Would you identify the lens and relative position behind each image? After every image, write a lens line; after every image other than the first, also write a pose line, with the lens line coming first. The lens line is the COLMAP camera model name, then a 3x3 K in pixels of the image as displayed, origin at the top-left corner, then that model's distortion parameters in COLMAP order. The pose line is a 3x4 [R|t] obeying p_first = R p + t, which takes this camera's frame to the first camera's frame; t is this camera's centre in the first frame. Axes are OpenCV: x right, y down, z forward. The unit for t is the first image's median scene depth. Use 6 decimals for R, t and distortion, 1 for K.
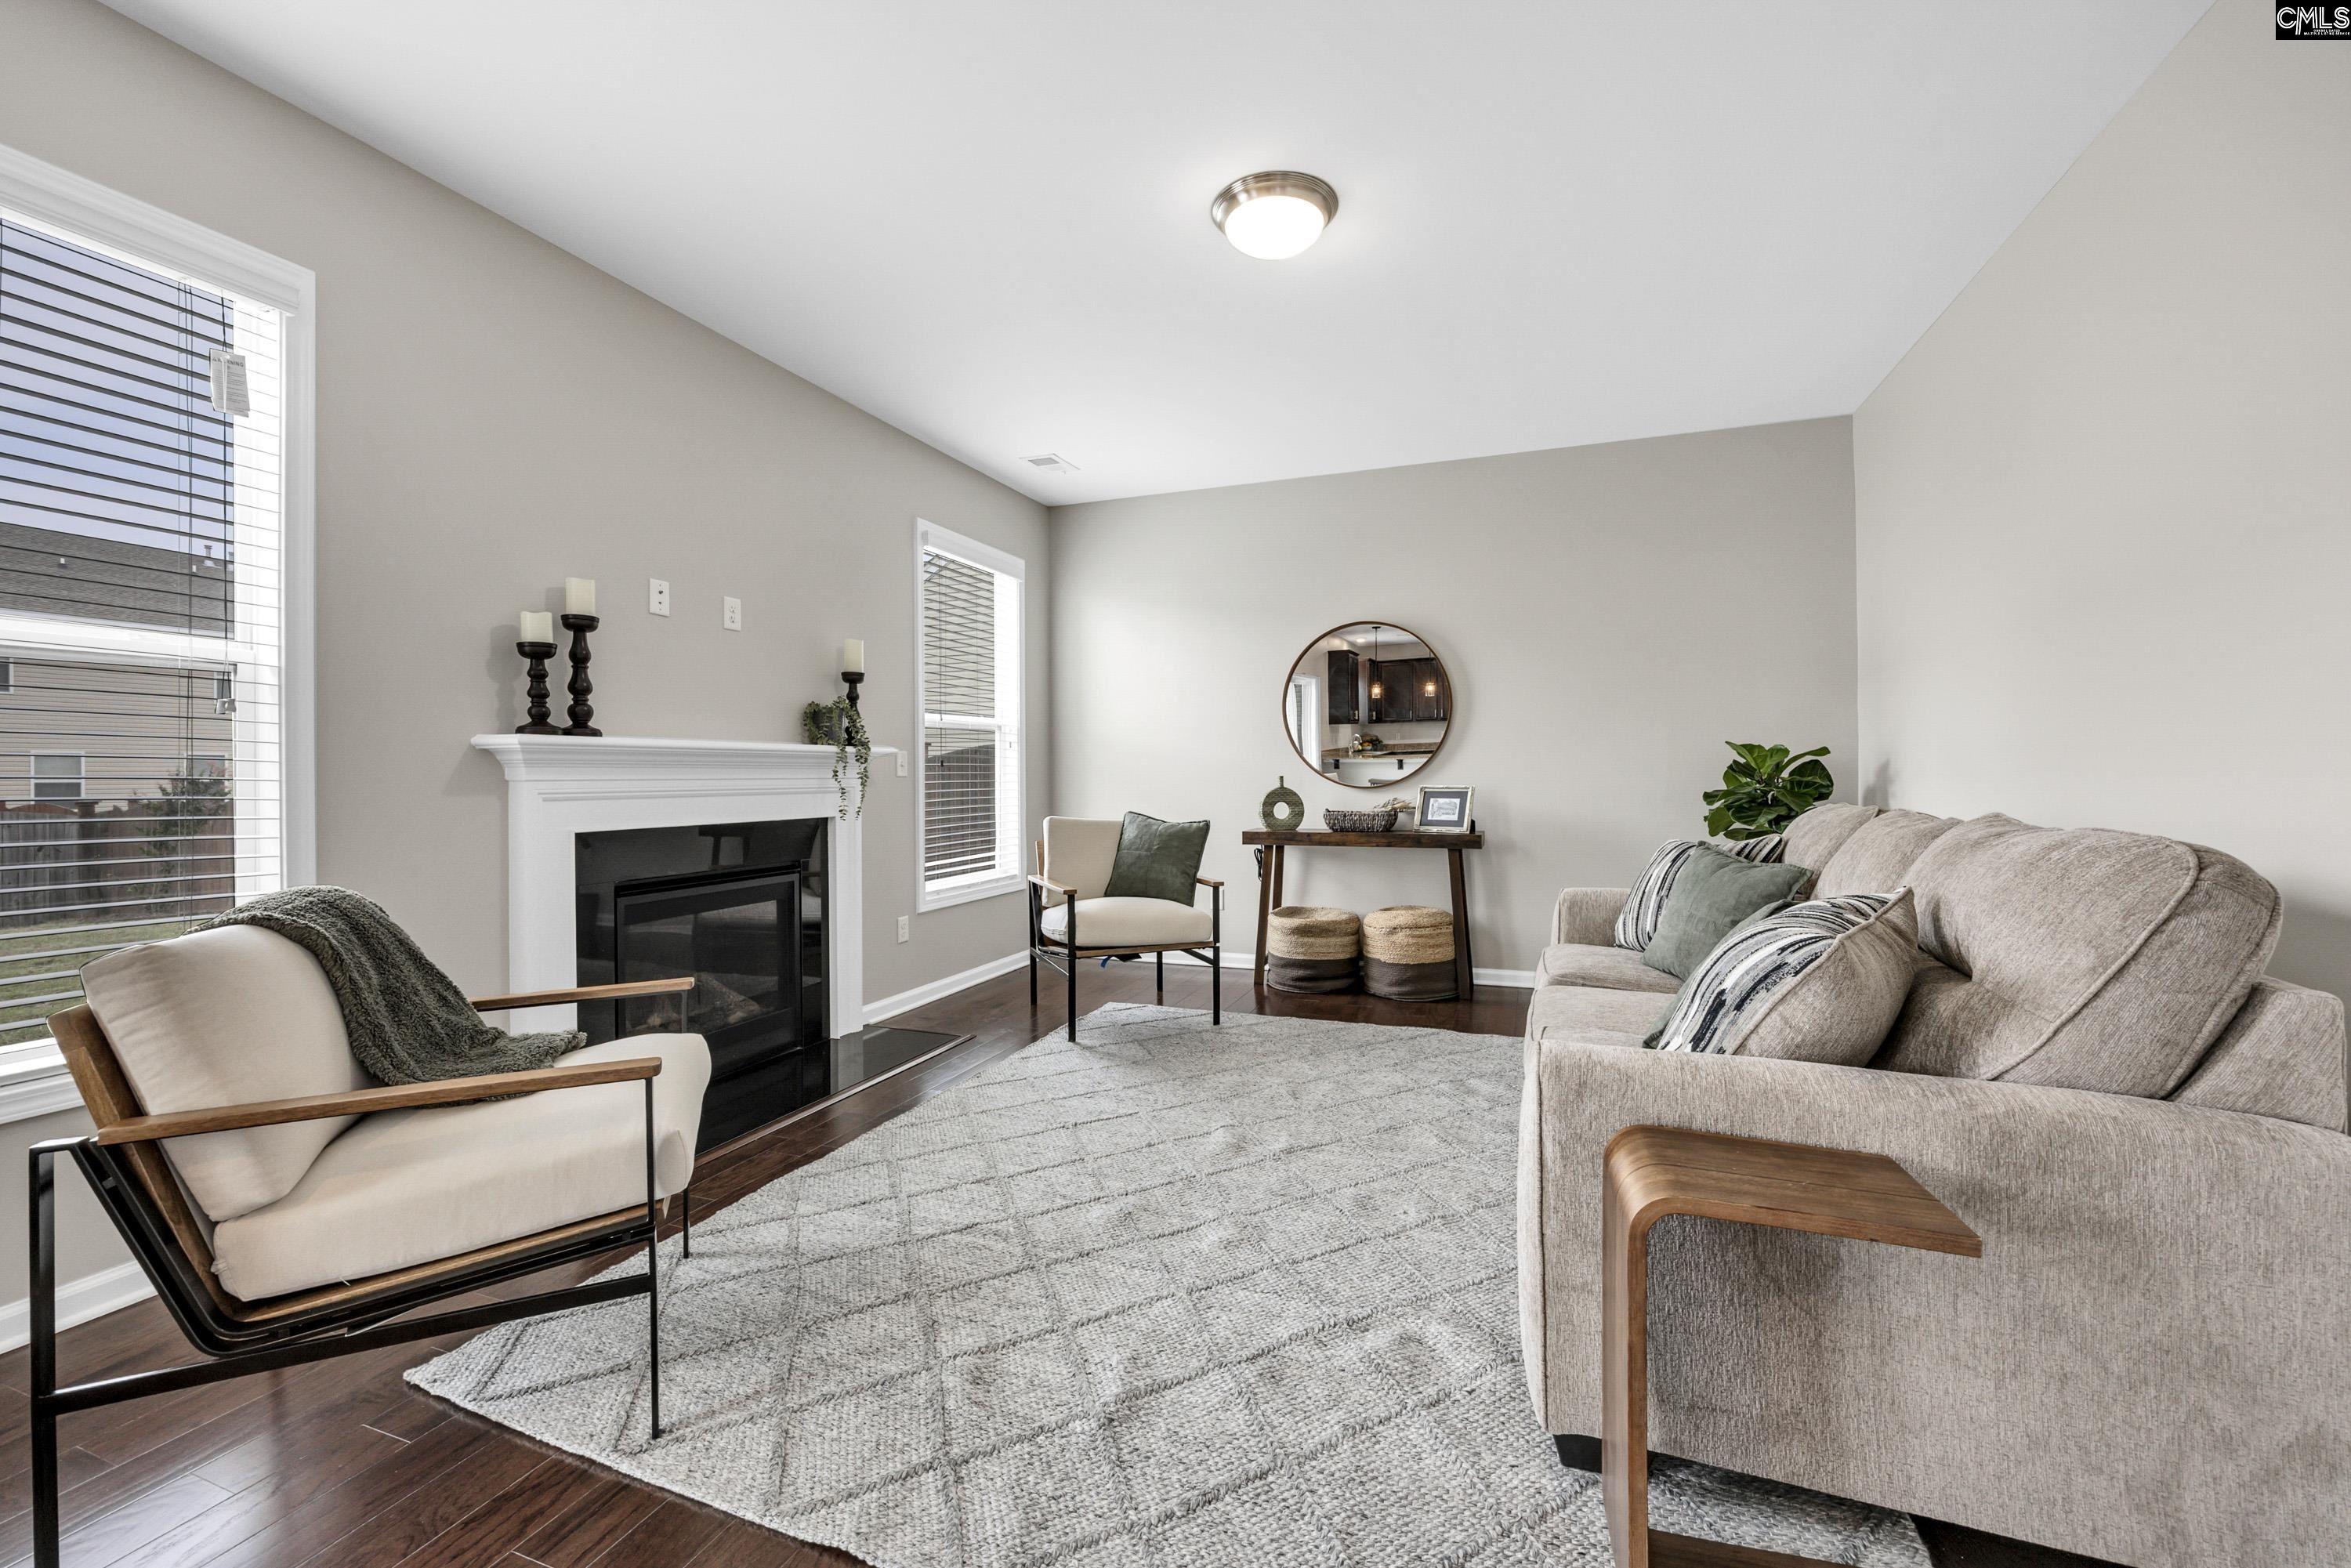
lens RADIAL K [[902.7, 0, 1190.4], [0, 902.7, 779.6], [0, 0, 1]] dist [-0.005260, -0.000483]
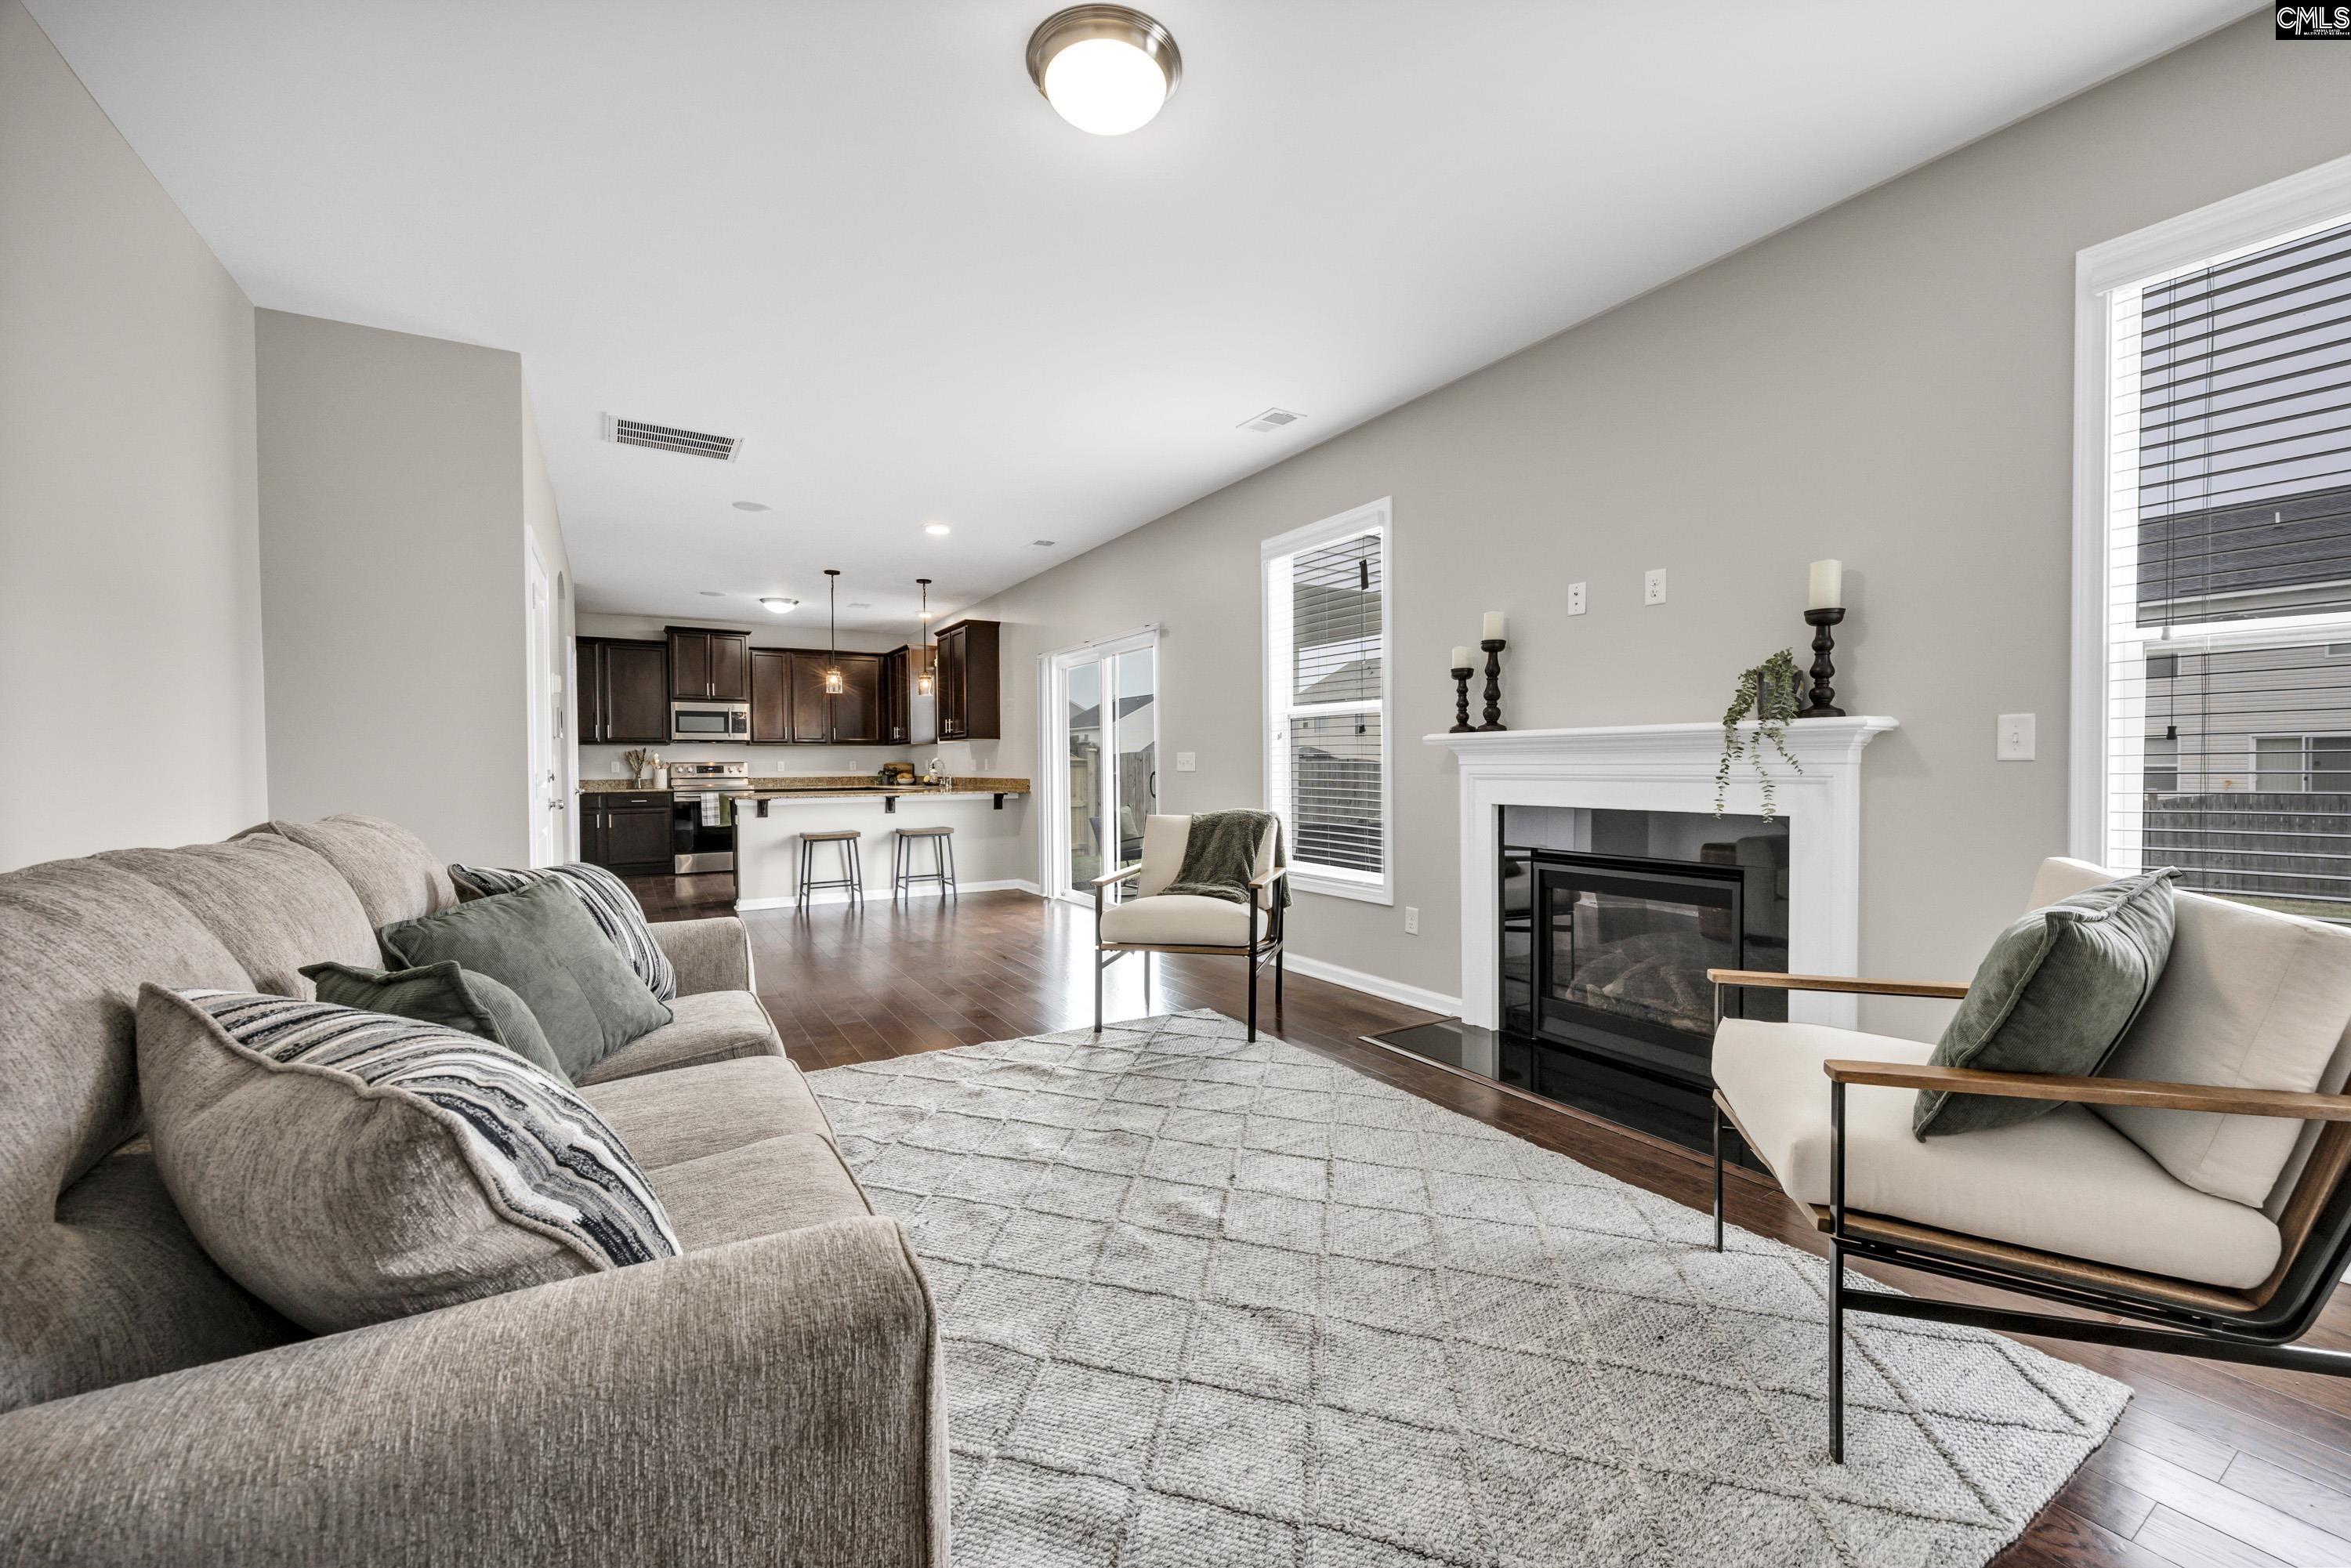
lens RADIAL K [[932.9, 0, 1175.5], [0, 932.9, 784.0], [0, 0, 1]] dist [-0.000532, 0.000134]
pose [[-0.615976, 0.026559, -0.787317, 0.691541], [0.005311, 0.999549, 0.029563, -0.014030], [0.787747, 0.014028, -0.615839, 1.479738]]
